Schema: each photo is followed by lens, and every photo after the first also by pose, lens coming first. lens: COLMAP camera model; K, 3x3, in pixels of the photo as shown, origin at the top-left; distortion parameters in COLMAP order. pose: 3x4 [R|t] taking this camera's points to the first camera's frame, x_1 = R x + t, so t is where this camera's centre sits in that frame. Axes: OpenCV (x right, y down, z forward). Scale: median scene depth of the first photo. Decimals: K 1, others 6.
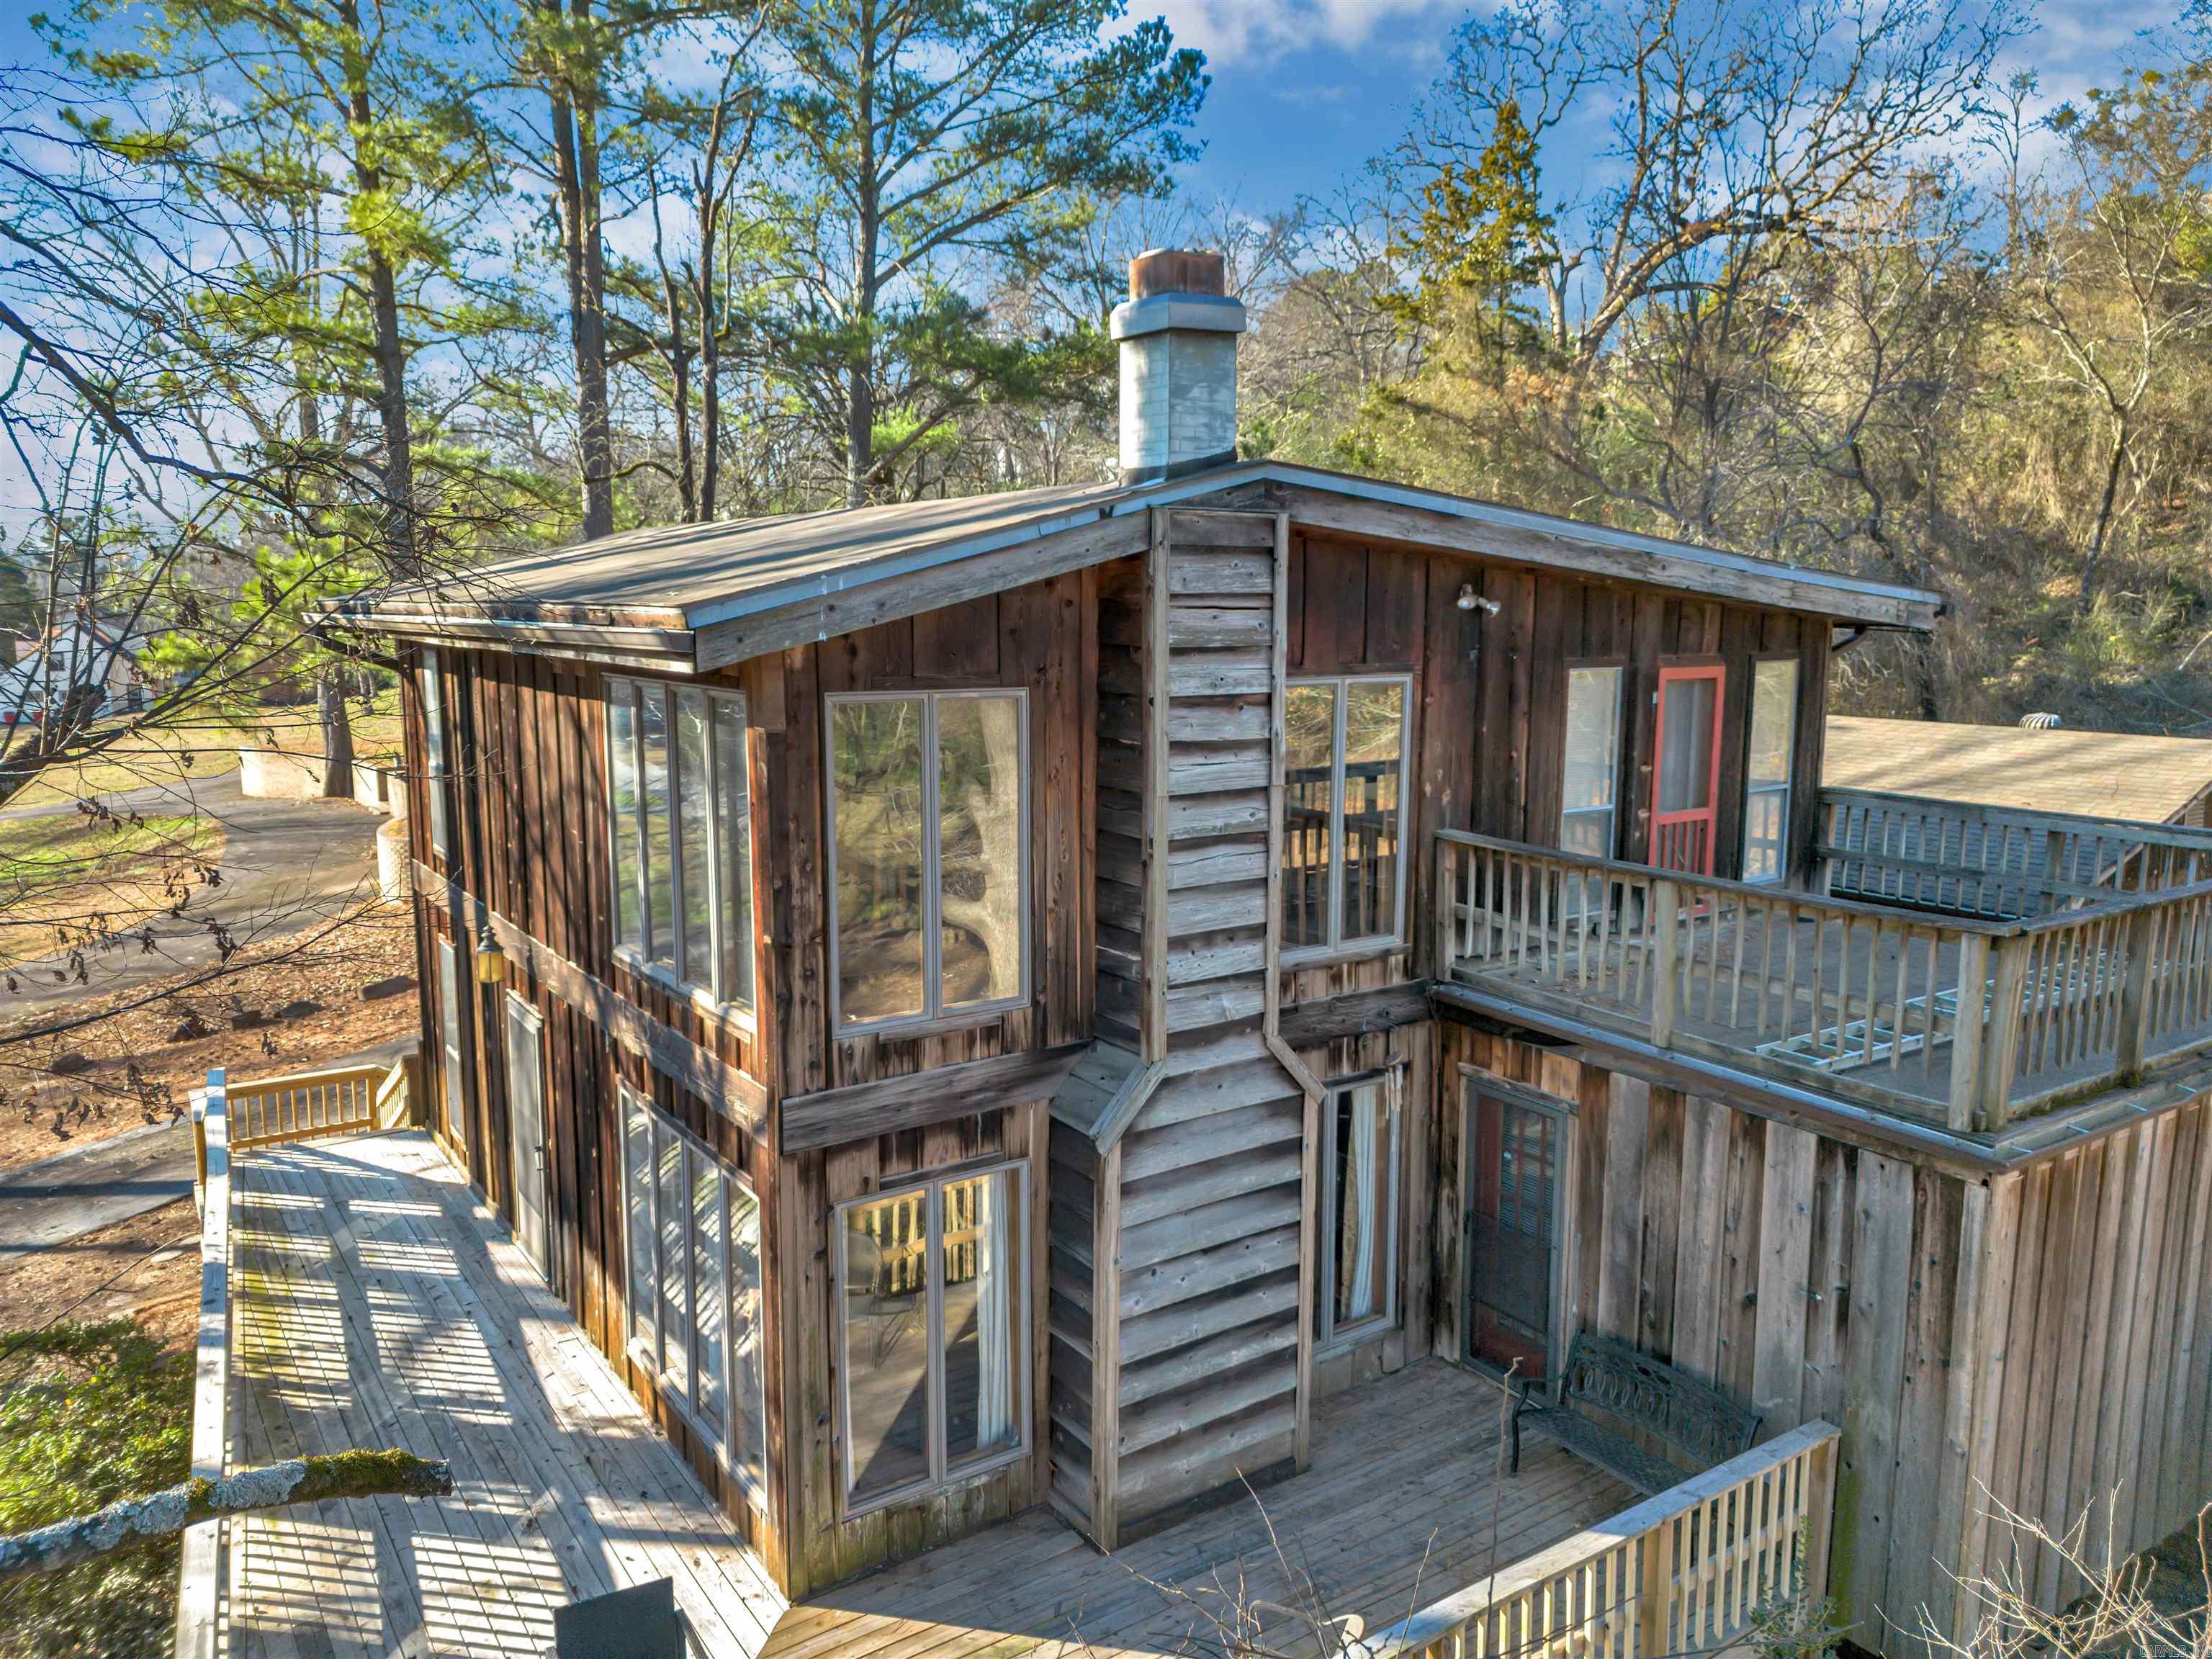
lens RADIAL K [[1547.6, 0, 1106.0], [0, 1547.6, 829.5], [0, 0, 1]] dist [0.069880, -0.061079]
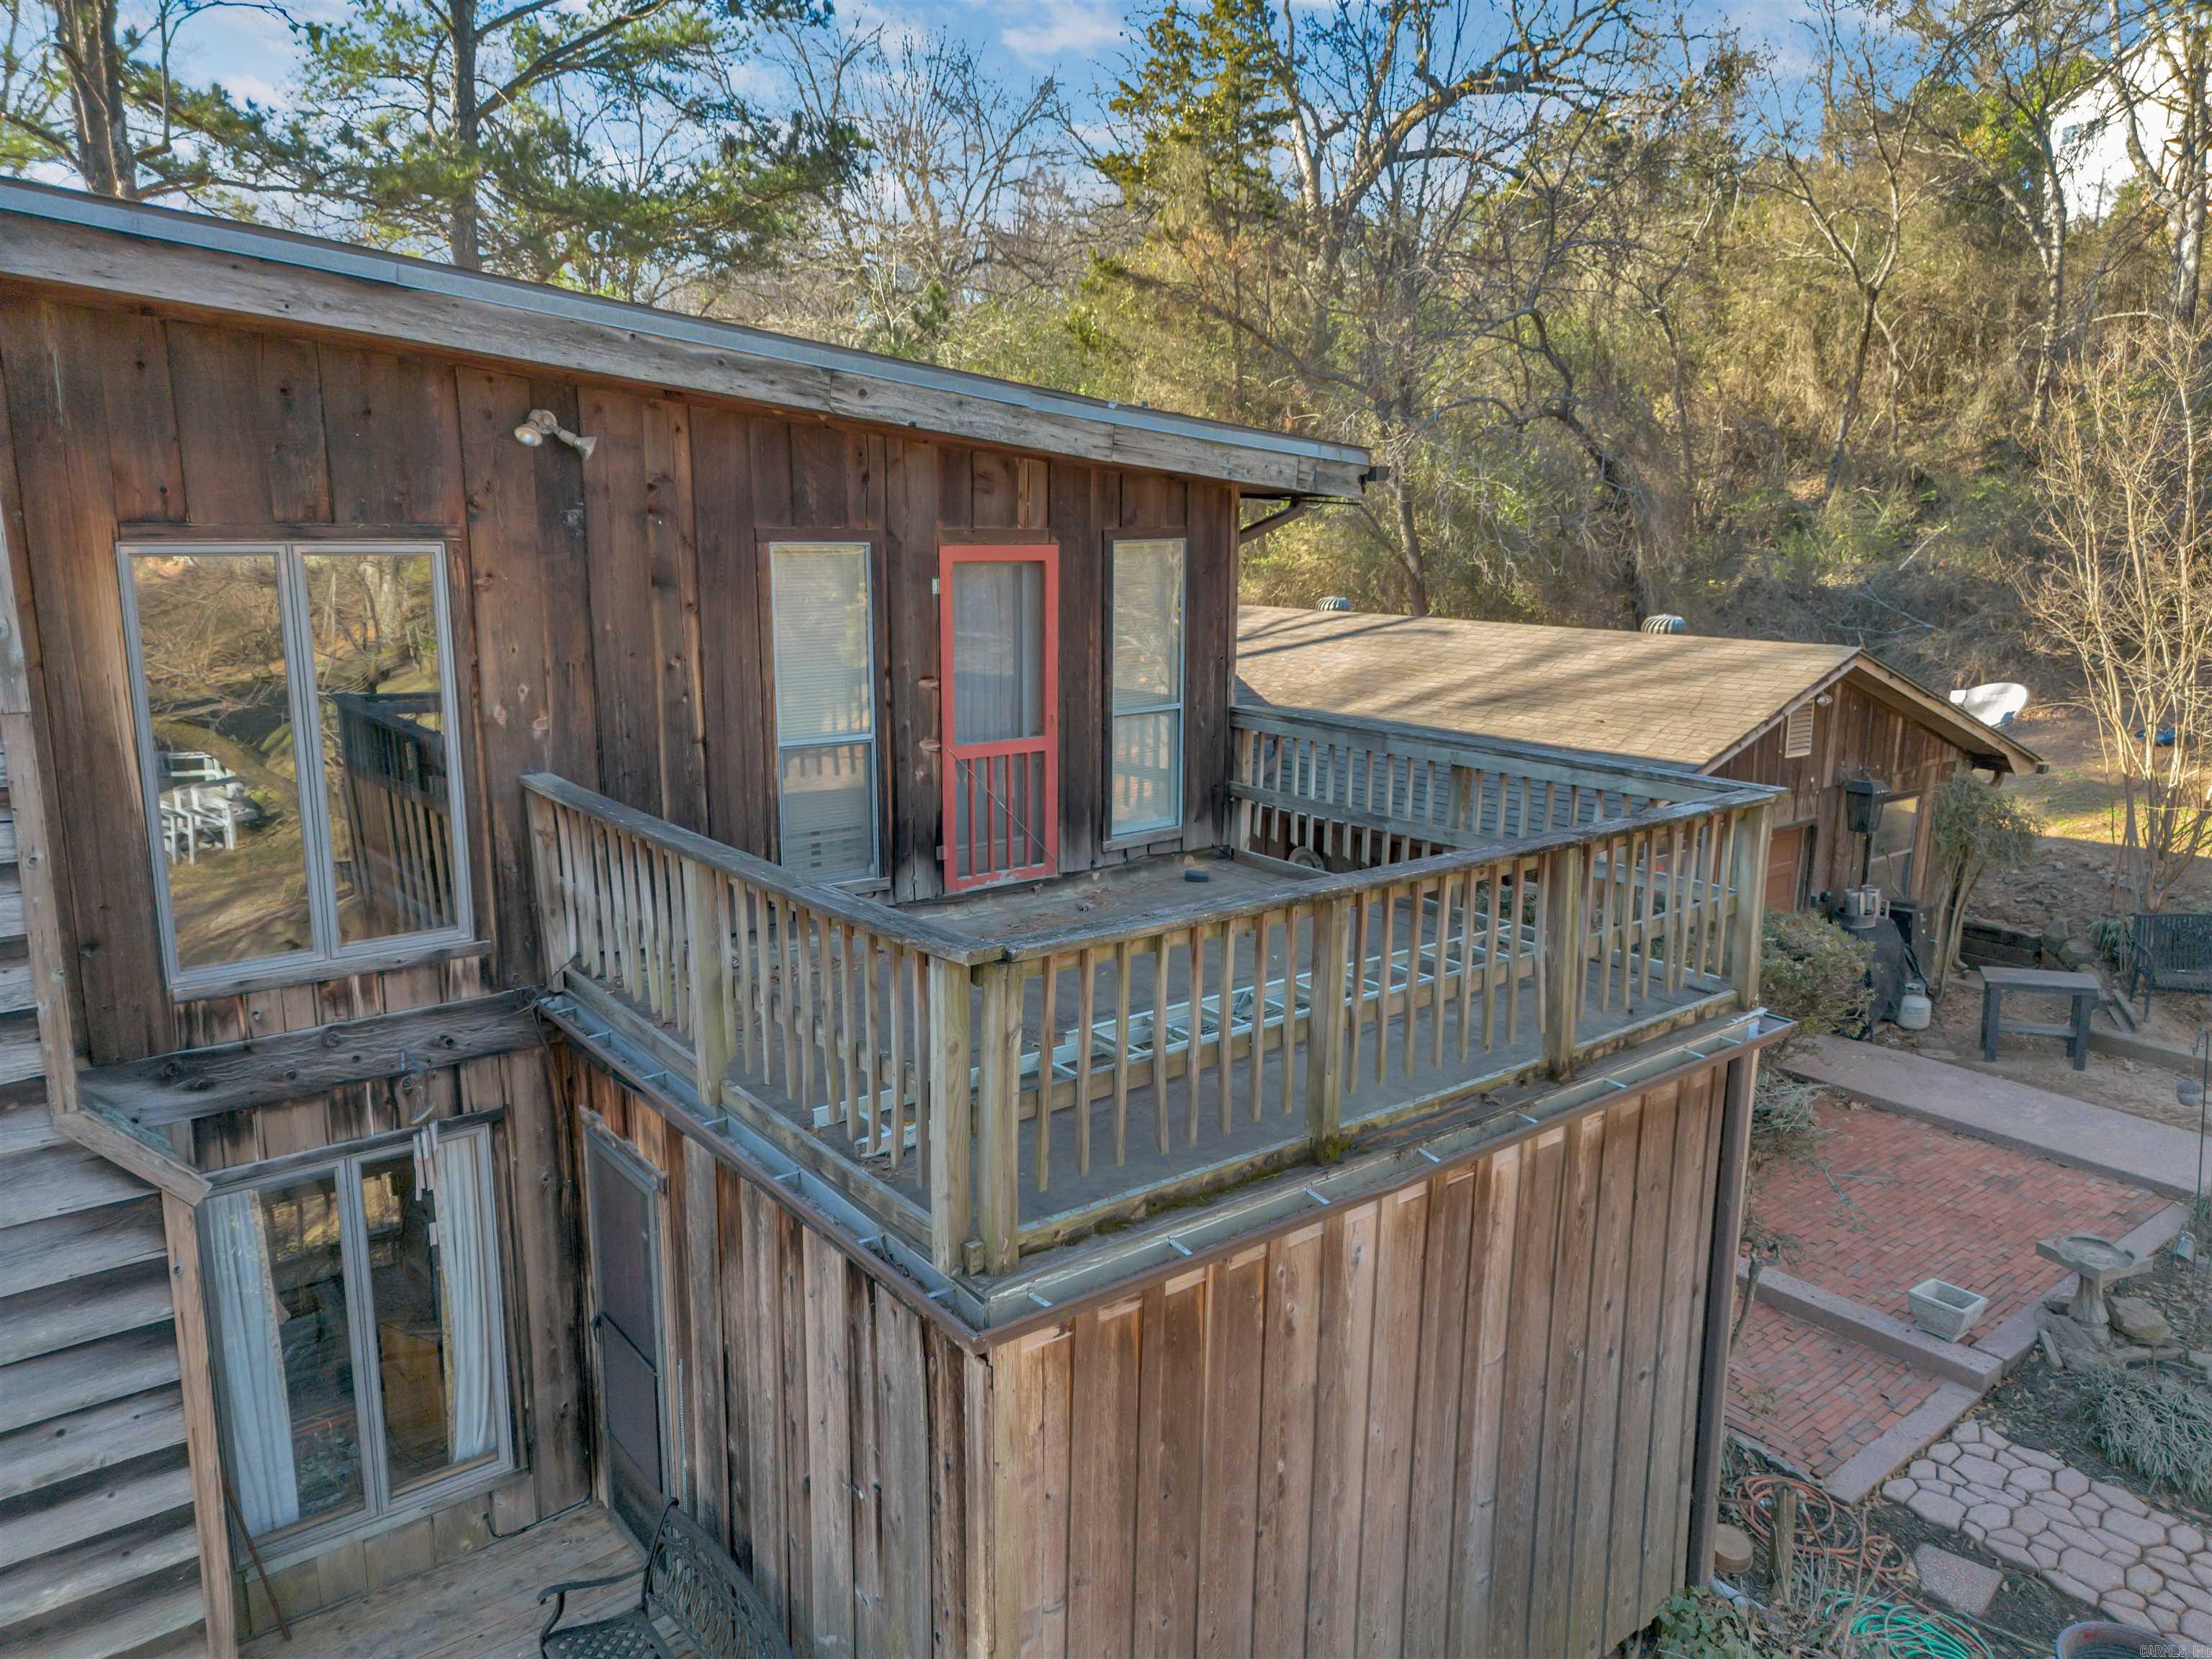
lens RADIAL K [[1547.6, 0, 1106.0], [0, 1547.6, 829.5], [0, 0, 1]] dist [0.069880, -0.061079]
pose [[0.997675, -0.010018, 0.067417, 0.421330], [0.006207, 0.998383, 0.056511, -0.012724], [-0.067874, -0.055961, 0.996123, 0.293440]]
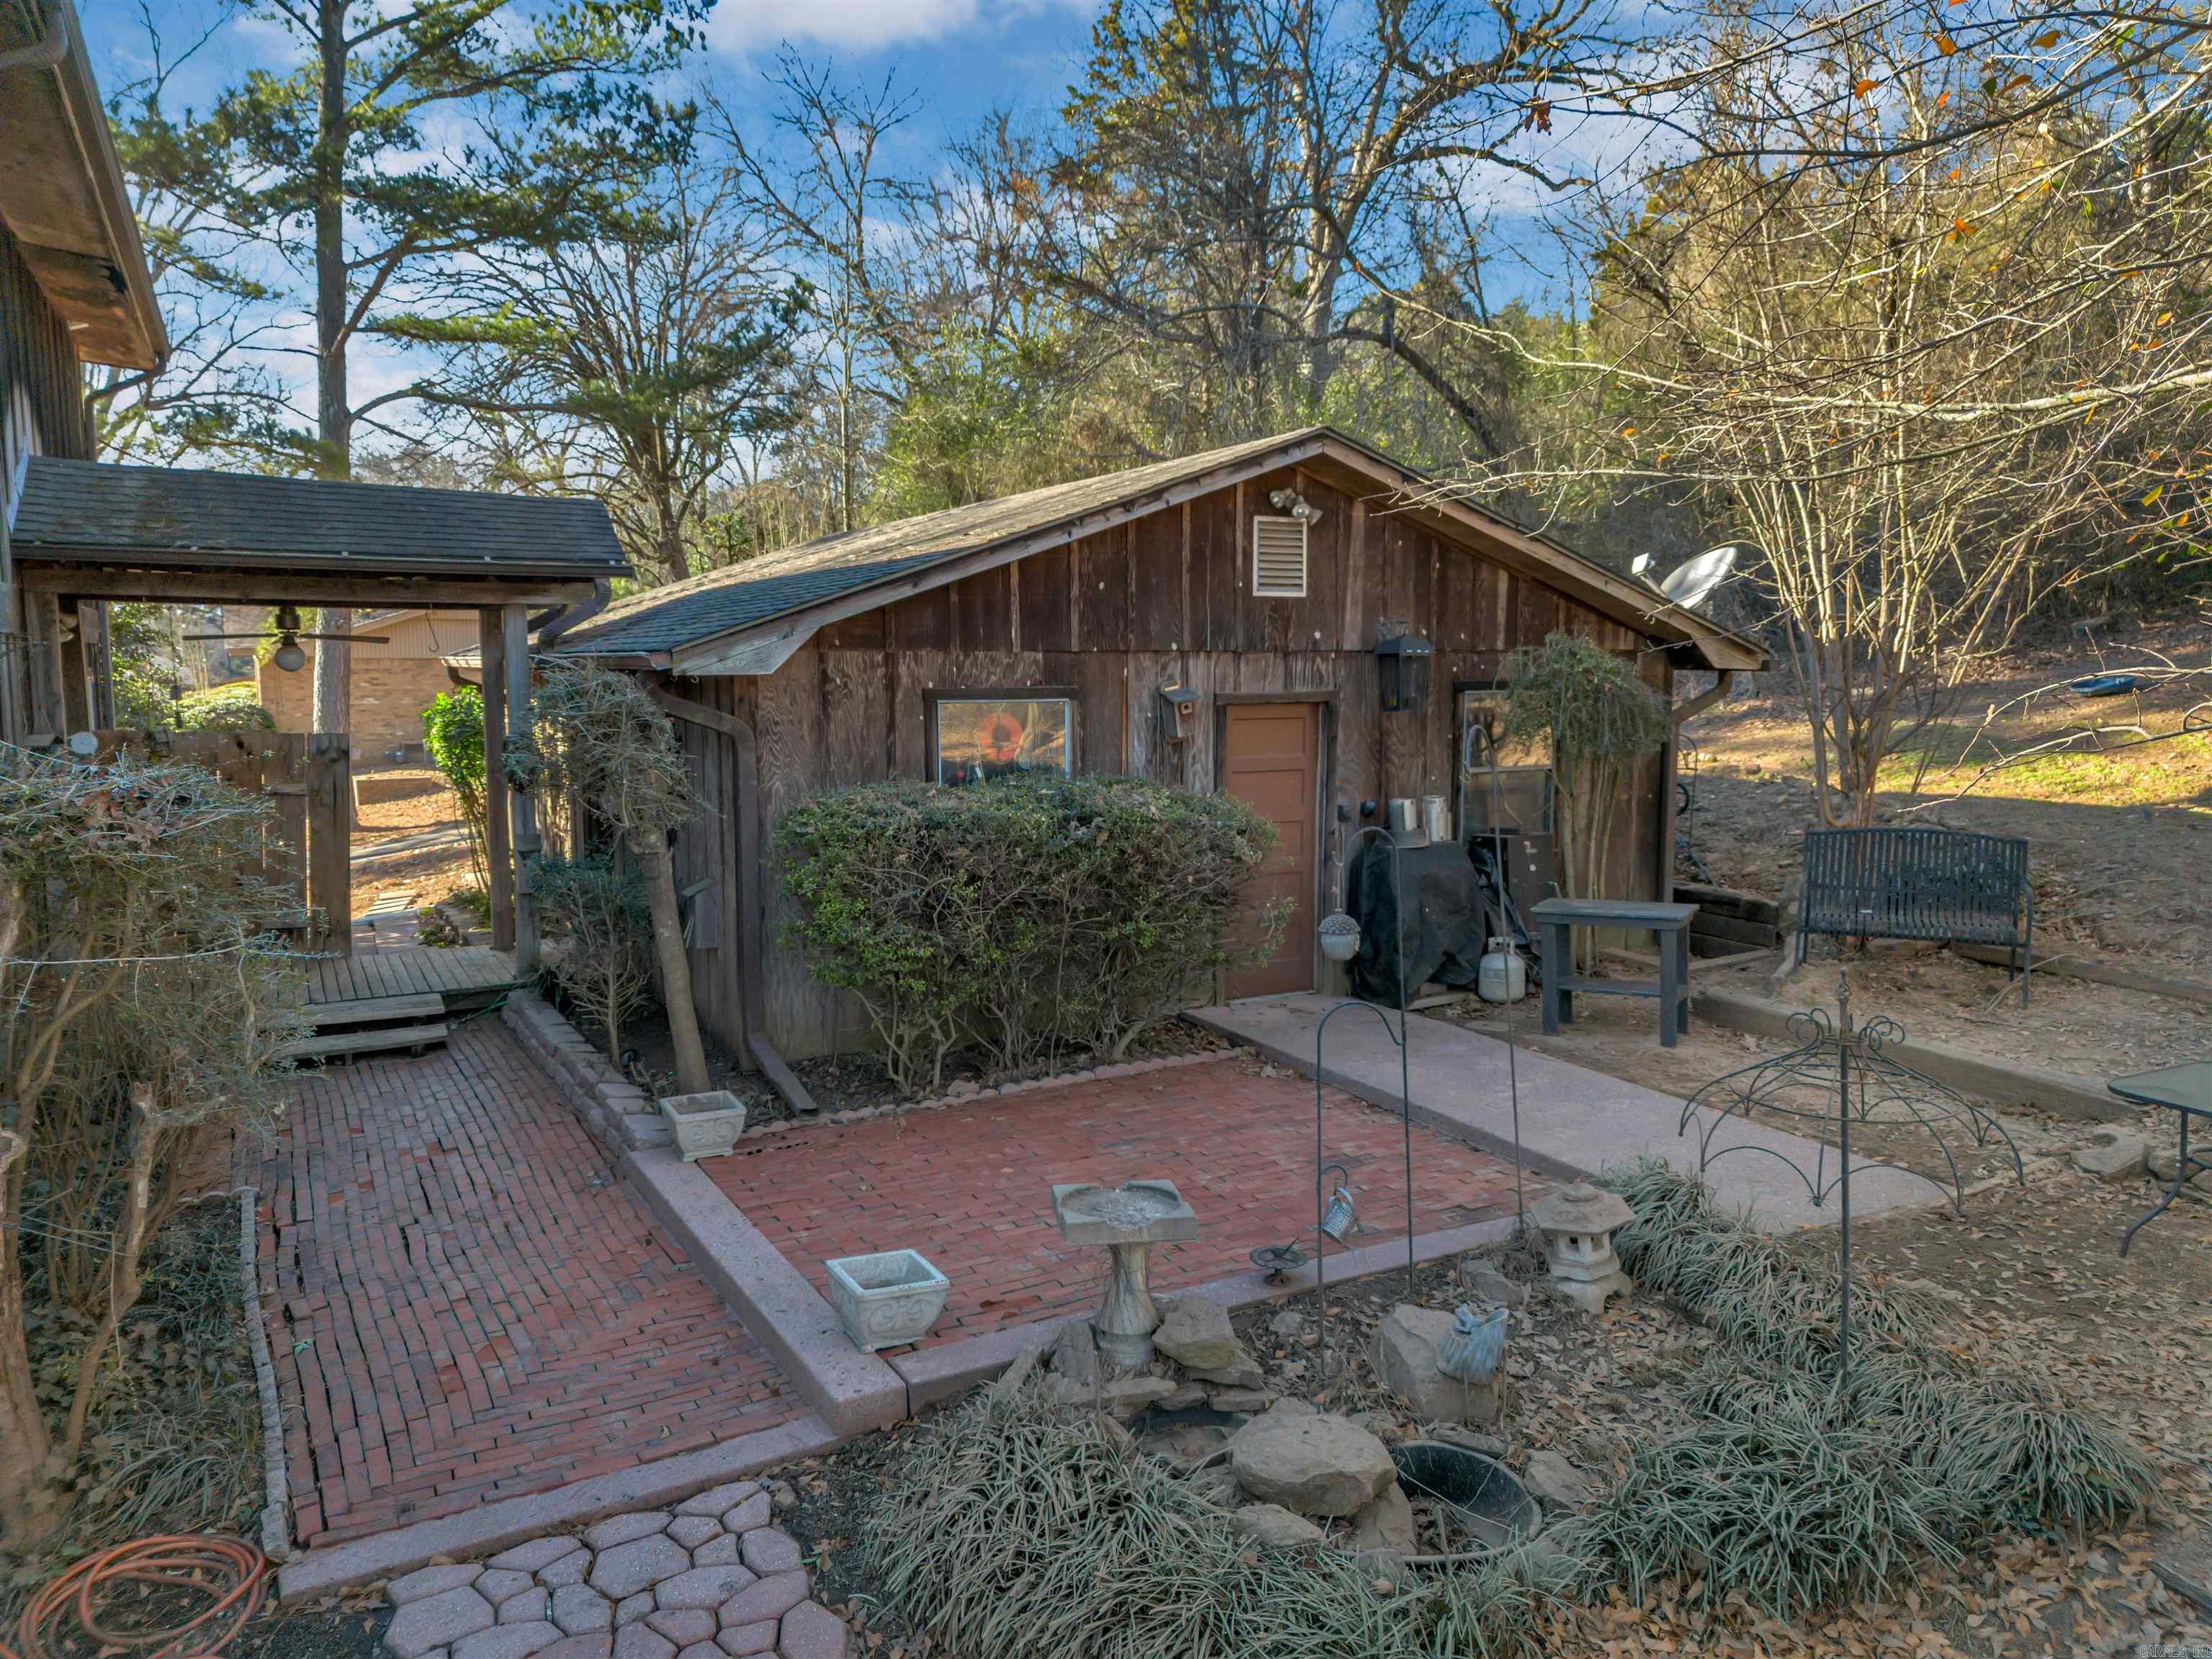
lens RADIAL K [[1547.6, 0, 1106.0], [0, 1547.6, 829.5], [0, 0, 1]] dist [0.069880, -0.061079]
pose [[0.994776, 0.010572, -0.101538, 1.109141], [-0.014218, 0.999277, -0.035254, 0.186036], [0.101092, 0.036514, 0.994207, 0.646878]]
